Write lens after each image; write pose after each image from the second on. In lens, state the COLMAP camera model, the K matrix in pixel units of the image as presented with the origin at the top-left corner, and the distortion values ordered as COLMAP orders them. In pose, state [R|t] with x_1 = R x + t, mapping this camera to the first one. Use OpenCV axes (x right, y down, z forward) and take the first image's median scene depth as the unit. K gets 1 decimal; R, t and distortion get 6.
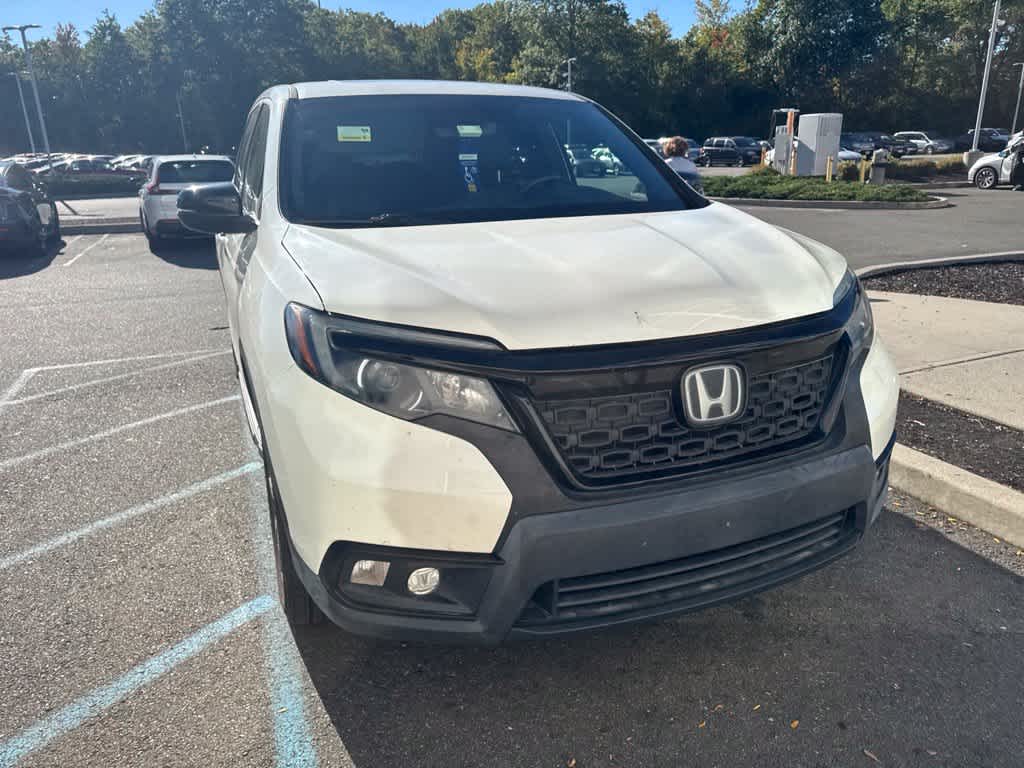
lens RADIAL K [[722.5, 0, 517.5], [0, 722.5, 376.2], [0, 0, 1]] dist [0.025736, -0.024376]
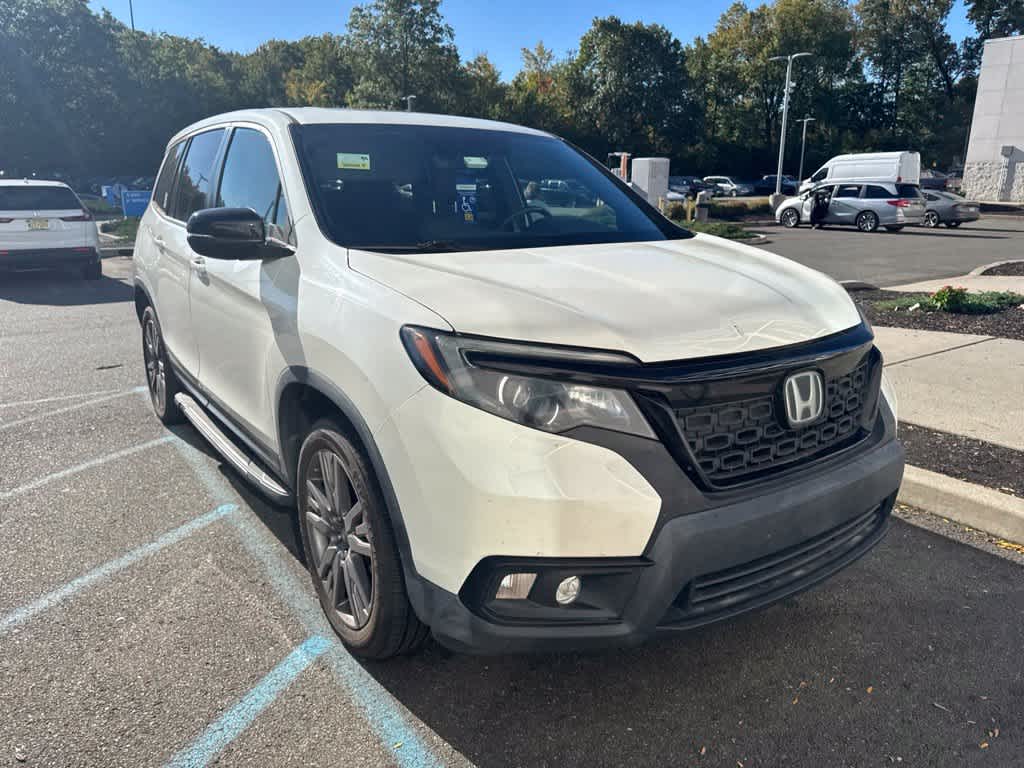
lens RADIAL K [[722.5, 0, 517.5], [0, 722.5, 376.2], [0, 0, 1]] dist [0.025736, -0.024376]
pose [[0.975336, -0.034208, 0.218059, -0.026710], [0.044103, 0.998199, -0.040674, 0.001139], [-0.216275, 0.049288, 0.975088, -0.000206]]
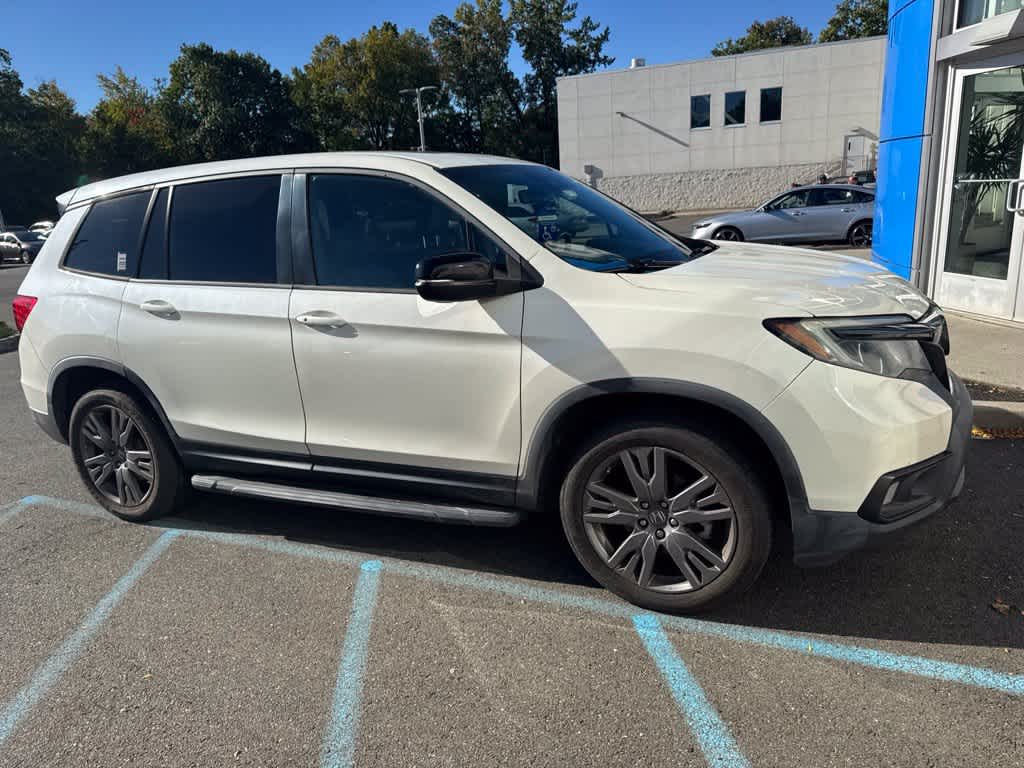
lens RADIAL K [[719.6, 0, 512.0], [0, 719.6, 384.0], [0, 0, 1]] dist [0.054324, -0.068768]
pose [[0.749808, -0.189121, 0.634052, -0.102766], [0.242725, 0.970092, 0.002315, -0.007273], [-0.615527, 0.152164, 0.773287, 0.021833]]
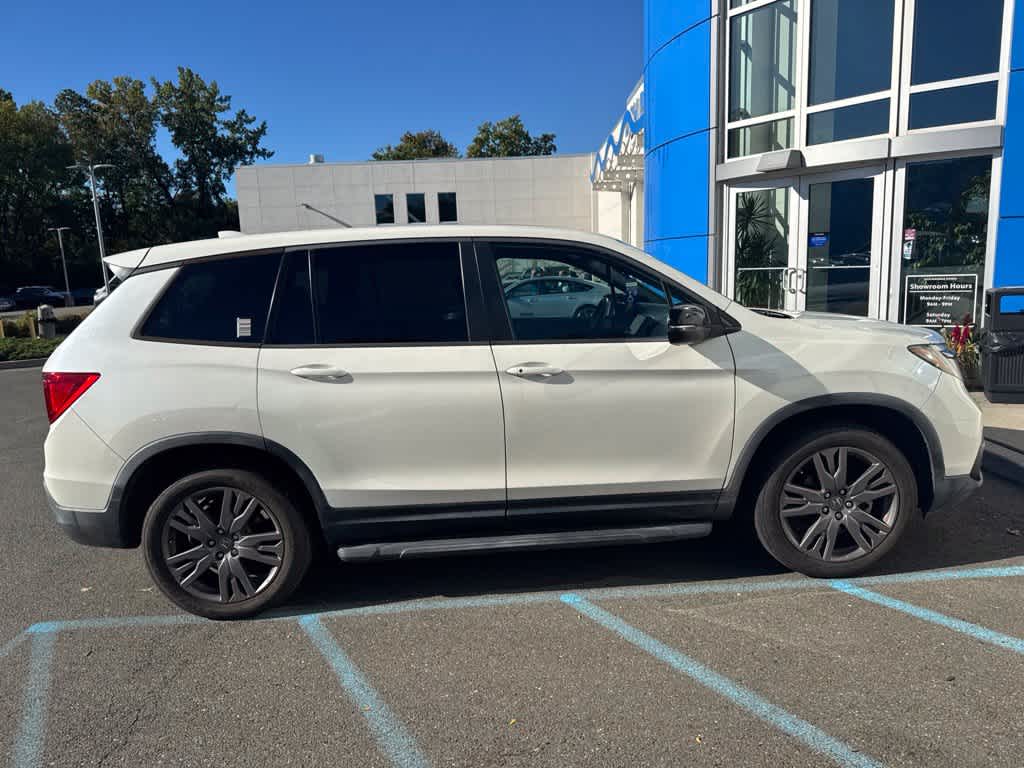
lens RADIAL K [[719.6, 0, 512.0], [0, 719.6, 384.0], [0, 0, 1]] dist [0.054324, -0.068768]
pose [[0.383791, -0.141052, 0.912584, -0.166155], [0.316097, 0.948628, 0.013687, -0.024712], [-0.867633, 0.283212, 0.408661, 0.079989]]
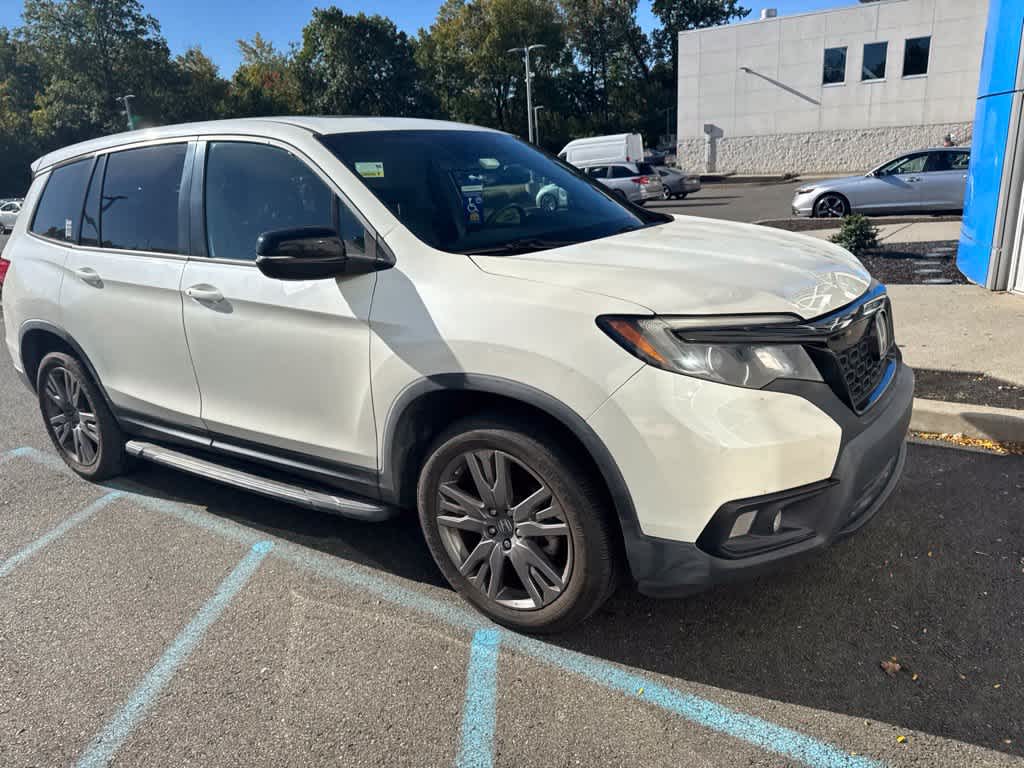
lens RADIAL K [[721.4, 0, 512.0], [0, 721.4, 384.0], [0, 0, 1]] dist [0.031820, -0.033656]
pose [[0.847601, -0.179155, 0.499475, -0.069423], [0.198072, 0.980066, 0.015411, -0.003065], [-0.492280, 0.085870, 0.866191, 0.009124]]
